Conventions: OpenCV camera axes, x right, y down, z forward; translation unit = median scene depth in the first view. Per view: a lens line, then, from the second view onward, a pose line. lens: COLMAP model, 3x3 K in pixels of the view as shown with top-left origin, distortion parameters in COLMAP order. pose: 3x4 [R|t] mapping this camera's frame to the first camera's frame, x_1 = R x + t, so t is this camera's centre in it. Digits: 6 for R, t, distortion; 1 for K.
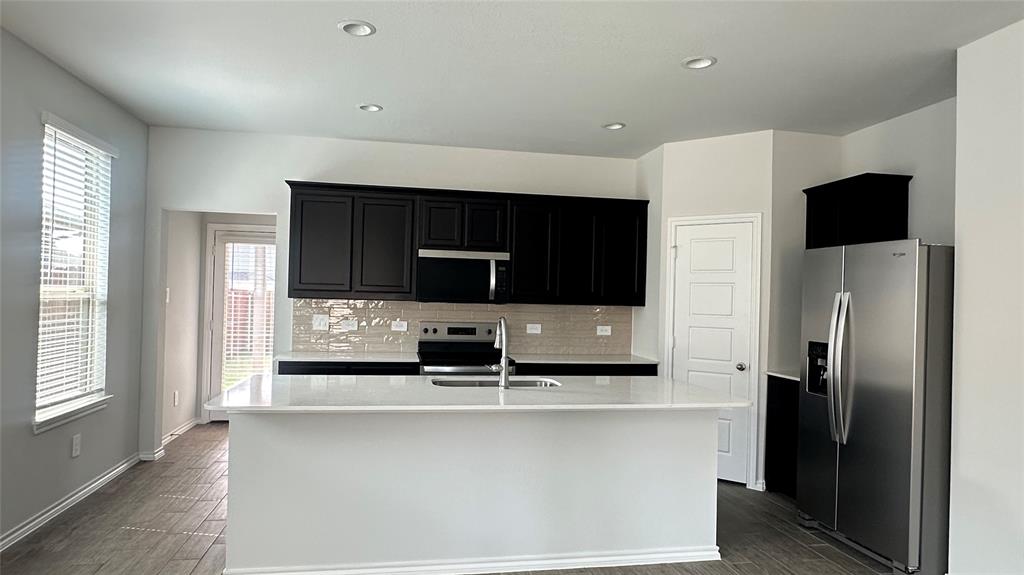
lens RADIAL K [[646.4, 0, 512.0], [0, 646.4, 287.5], [0, 0, 1]] dist [0.001941, -0.000071]
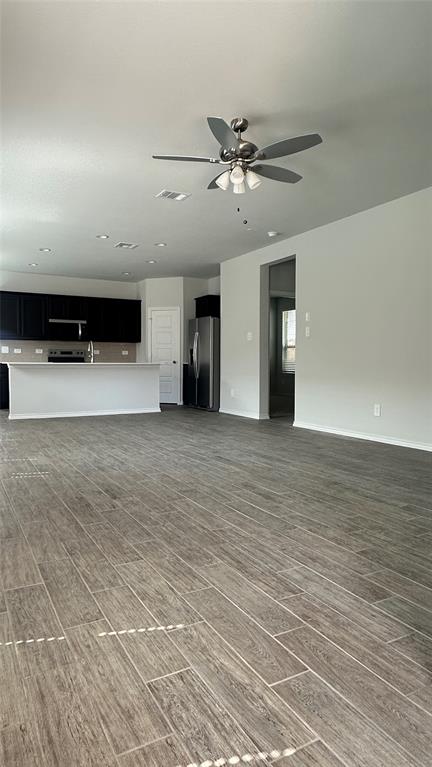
lens RADIAL K [[484.2, 0, 216.0], [0, 484.2, 383.5], [0, 0, 1]] dist [0.001941, -0.000071]
pose [[0.950276, -0.036509, 0.309261, -0.116921], [0.016033, 0.997523, 0.068495, 0.070227], [-0.310995, -0.060130, 0.948507, -0.976407]]
